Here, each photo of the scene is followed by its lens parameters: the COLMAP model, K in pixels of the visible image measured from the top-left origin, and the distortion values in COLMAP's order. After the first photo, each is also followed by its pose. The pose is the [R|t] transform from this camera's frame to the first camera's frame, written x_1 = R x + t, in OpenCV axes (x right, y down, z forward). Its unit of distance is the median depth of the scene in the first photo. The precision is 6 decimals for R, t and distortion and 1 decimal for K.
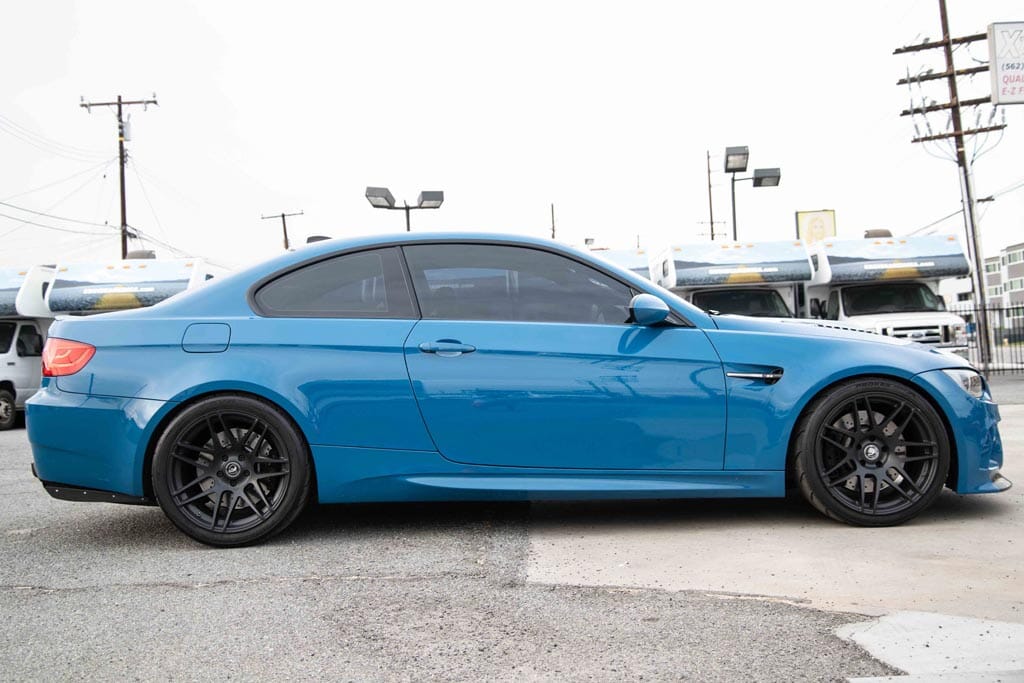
lens RADIAL K [[1015.7, 0, 487.3], [0, 1015.7, 305.2], [0, 0, 1]] dist [0.081384, 0.000000]
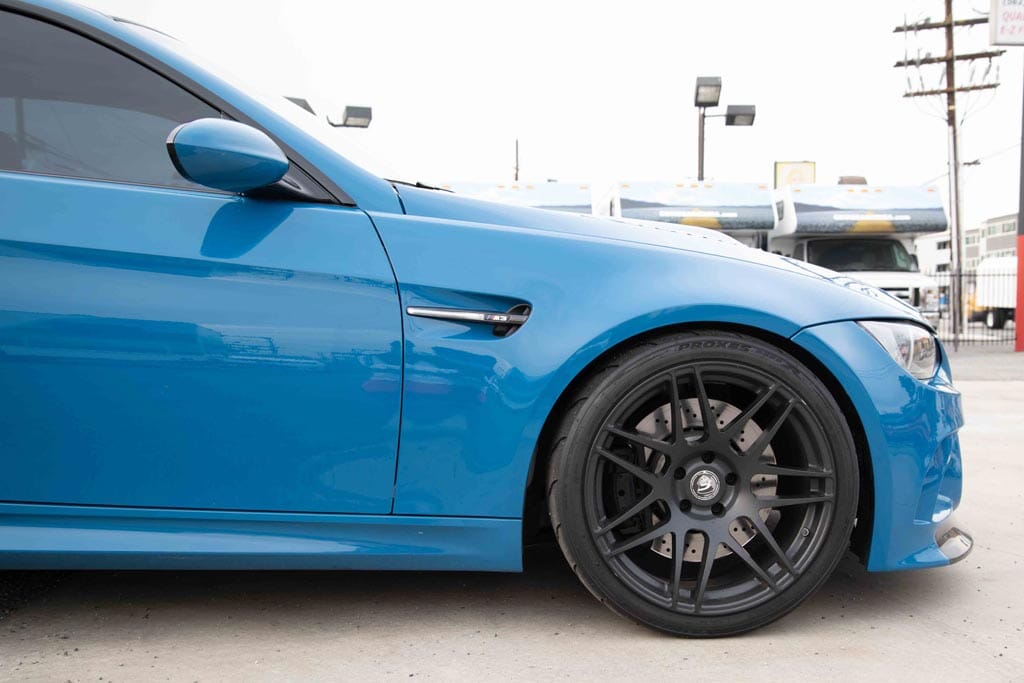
lens RADIAL K [[1040.4, 0, 545.3], [0, 1040.4, 354.8], [0, 0, 1]] dist [0.062243, 0.000000]
pose [[0.996198, 0.043151, 0.075676, 0.056503], [-0.050083, 0.994478, 0.092227, 0.008907], [-0.071279, -0.095667, 0.992858, 0.114434]]
